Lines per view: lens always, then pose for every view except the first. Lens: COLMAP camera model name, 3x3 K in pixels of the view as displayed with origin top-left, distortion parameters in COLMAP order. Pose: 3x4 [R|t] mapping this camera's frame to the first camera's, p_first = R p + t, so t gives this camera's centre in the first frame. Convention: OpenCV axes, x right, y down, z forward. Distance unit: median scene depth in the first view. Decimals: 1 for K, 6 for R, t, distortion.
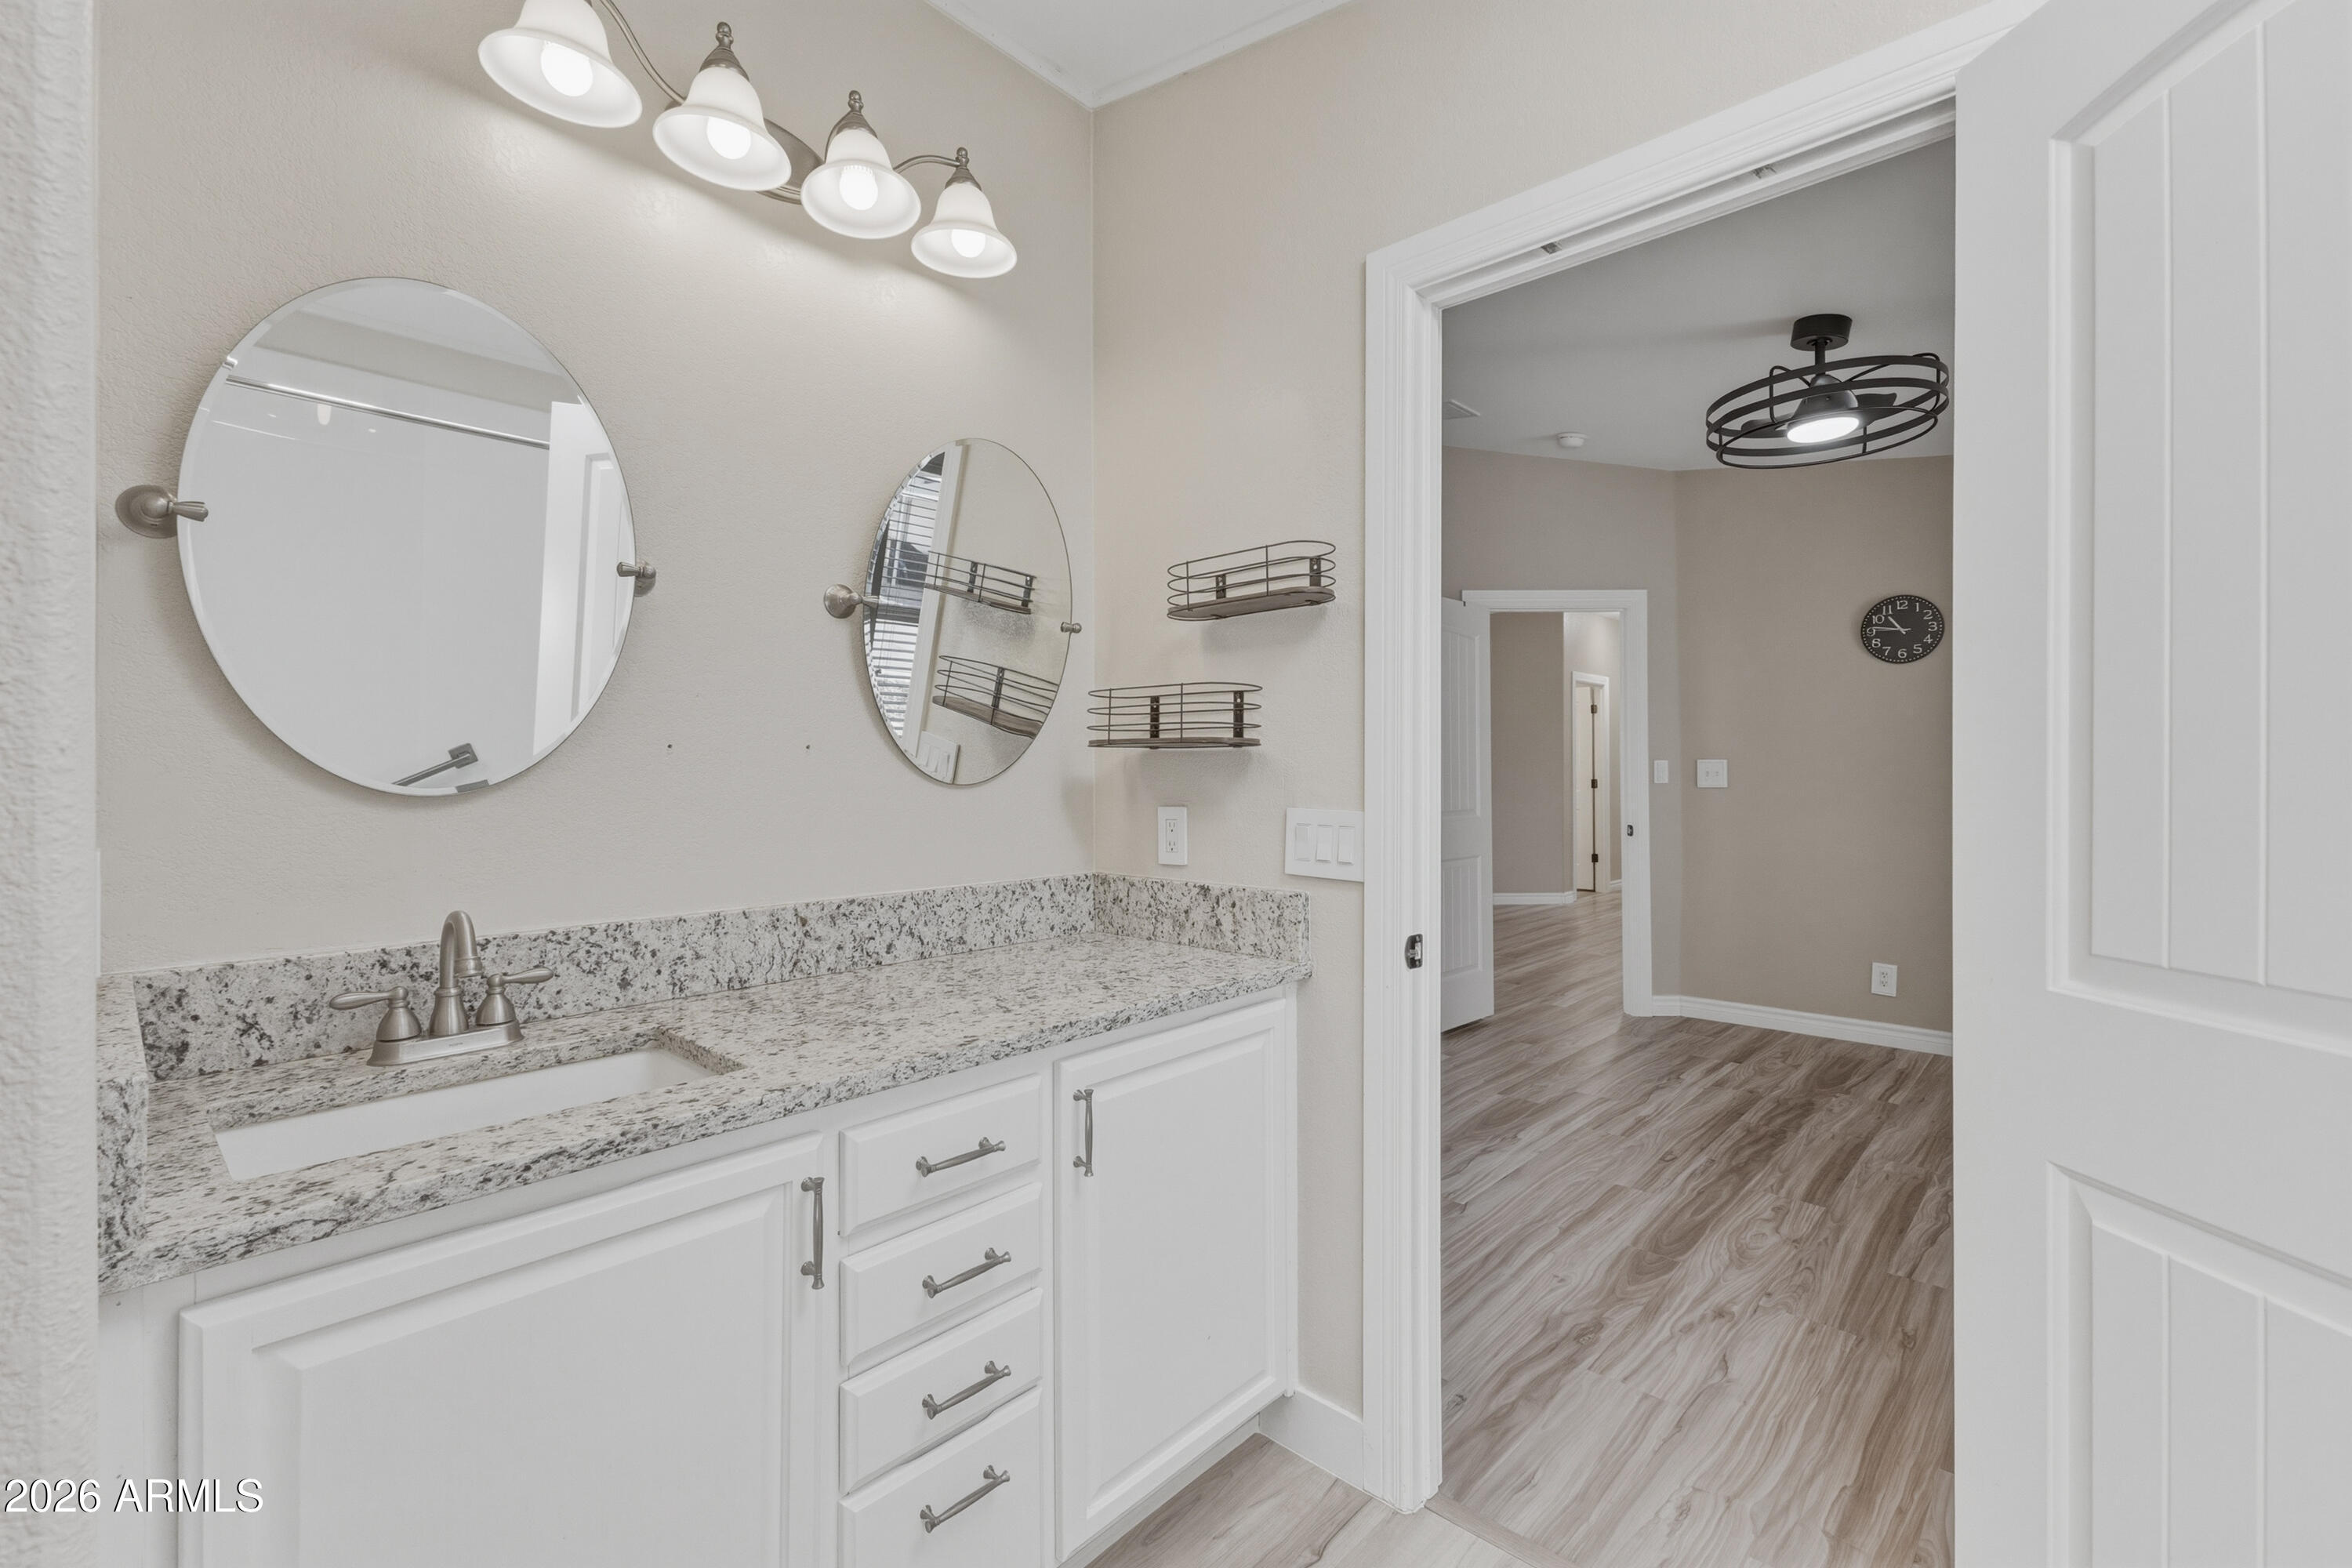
lens RADIAL K [[1007.6, 0, 1175.0], [0, 1007.6, 769.6], [0, 0, 1]] dist [0.008478, -0.000002]
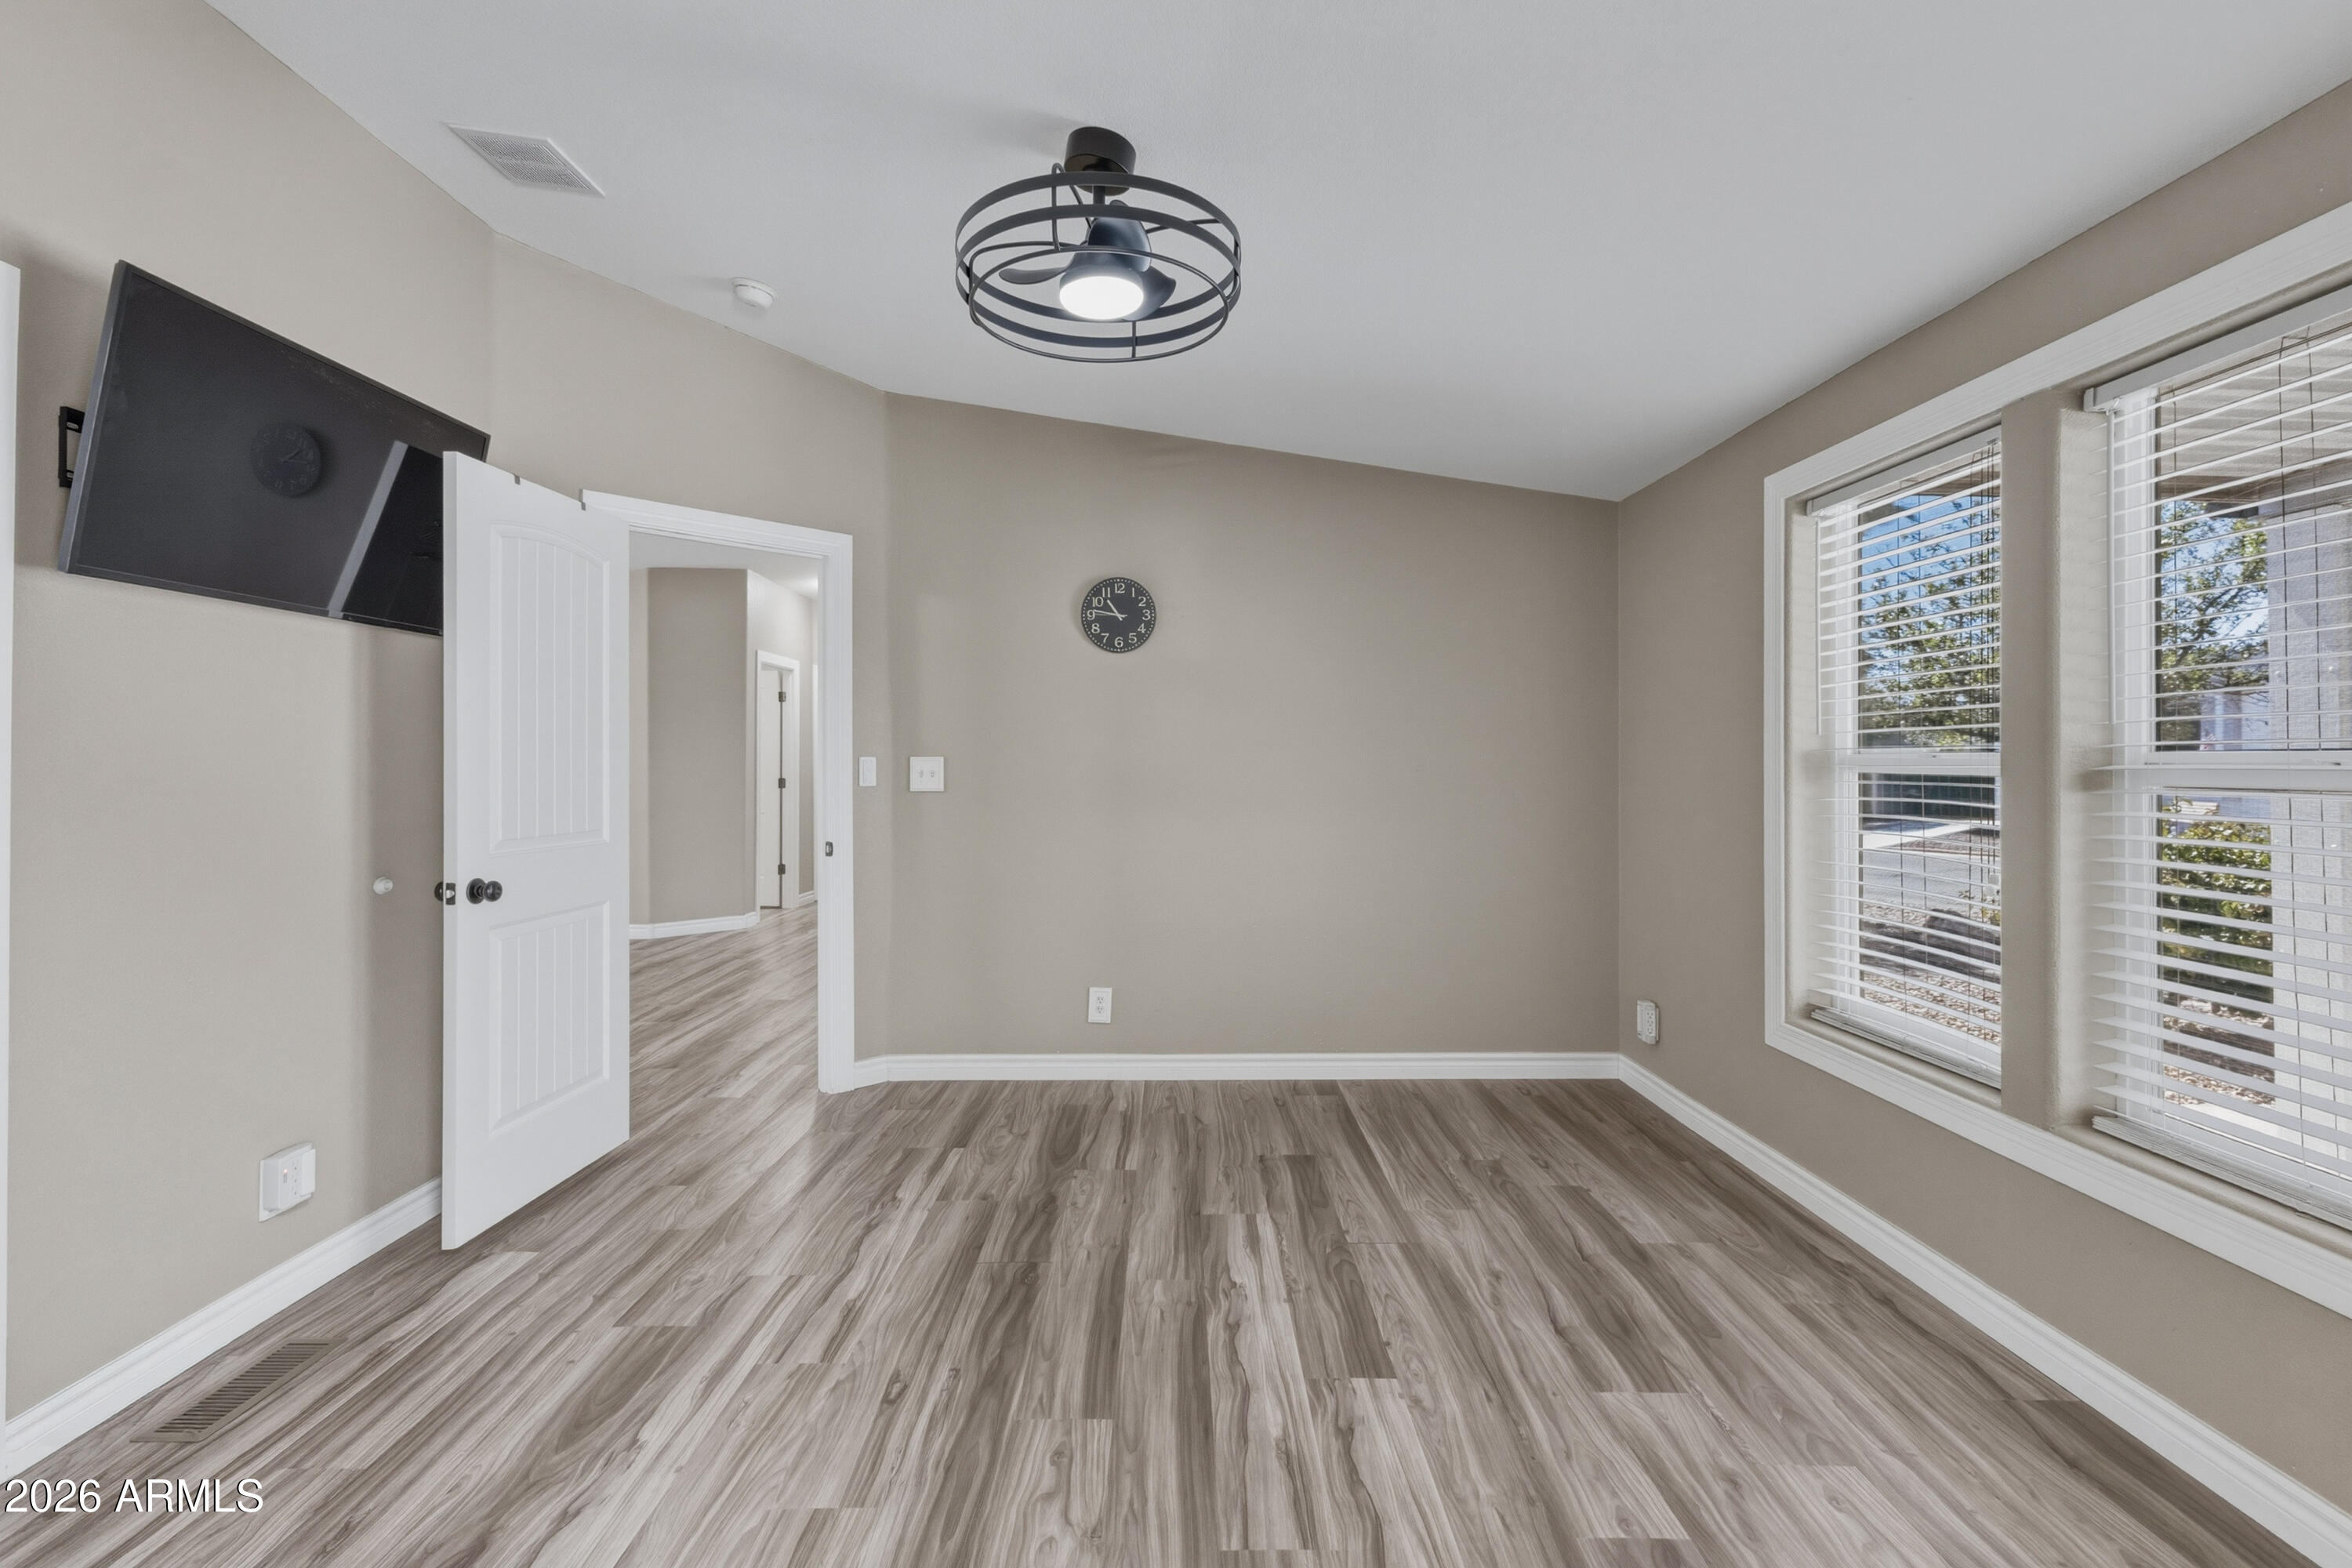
lens RADIAL K [[1022.7, 0, 1170.9], [0, 1022.7, 769.4], [0, 0, 1]] dist [0.006558, -0.000230]
pose [[0.726524, 0.005426, 0.687119, 0.149983], [-0.008183, 0.999966, 0.000756, -0.002752], [-0.687092, -0.006172, 0.726544, 0.364701]]
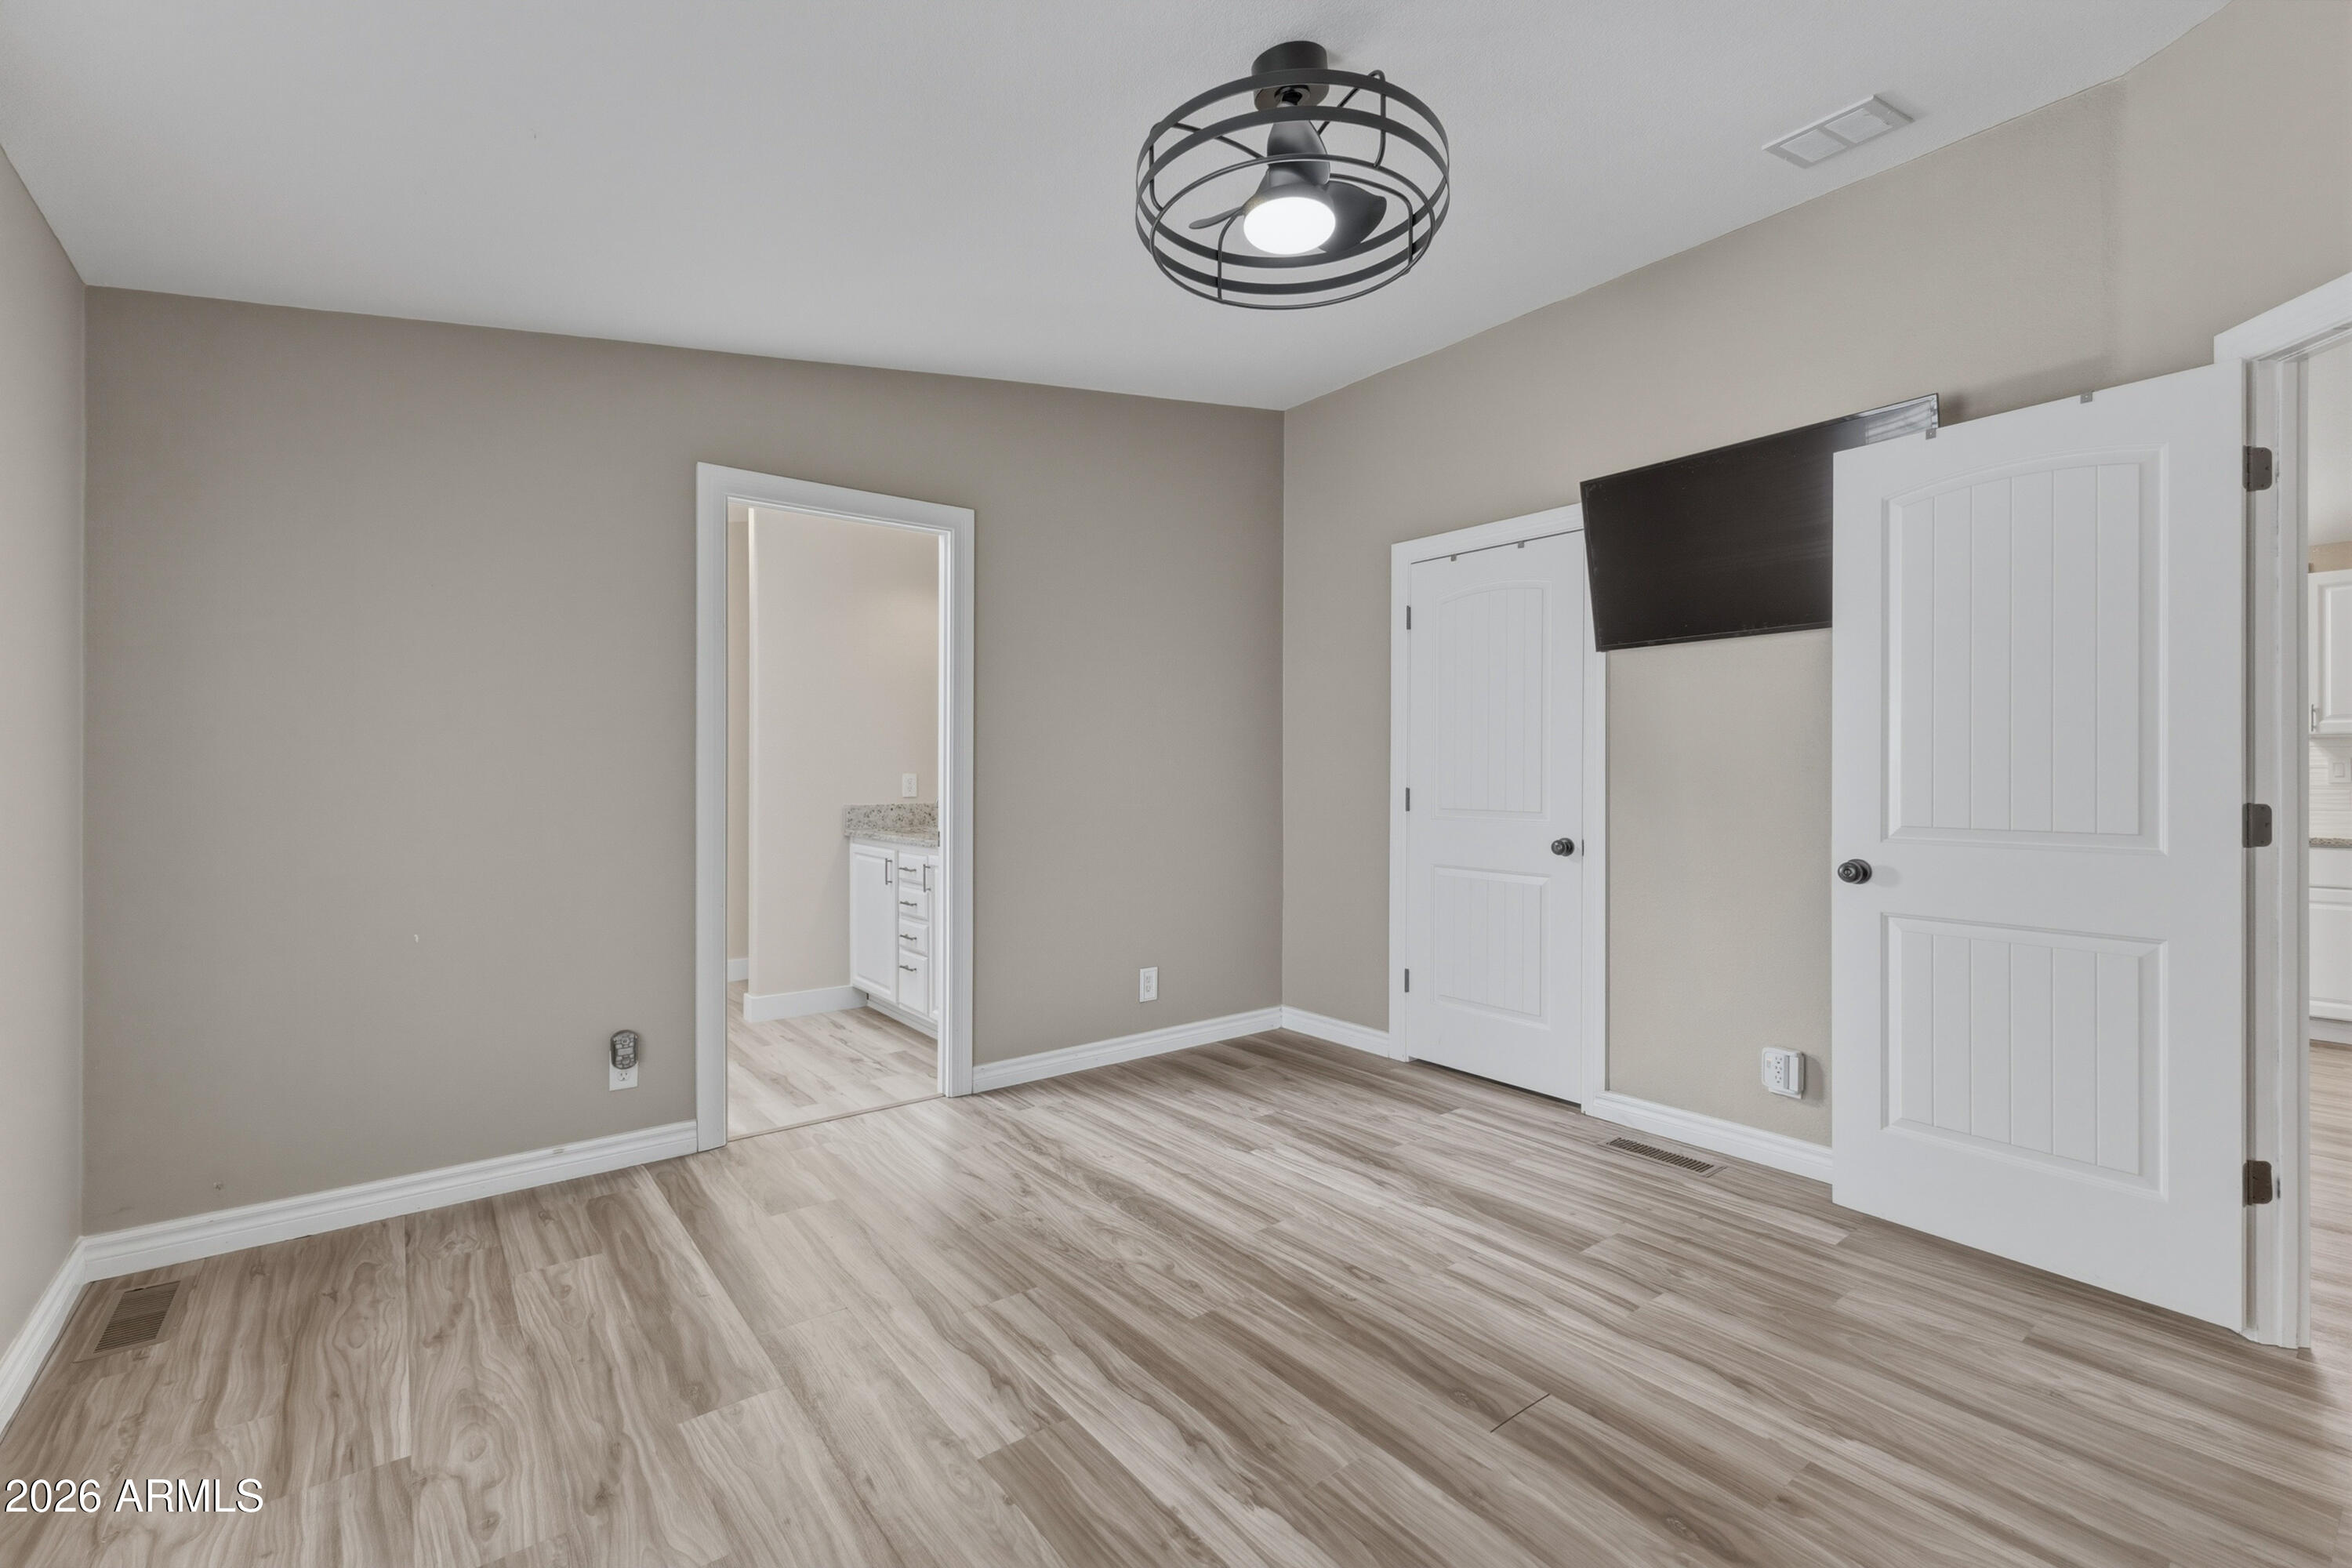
lens RADIAL K [[1007.6, 0, 1175.0], [0, 1007.6, 769.6], [0, 0, 1]] dist [0.008478, -0.000002]
pose [[-0.150255, 0.003299, -0.988642, 1.066498], [0.002543, 0.999992, 0.002950, 0.011173], [0.988644, -0.002071, -0.150262, 0.842279]]
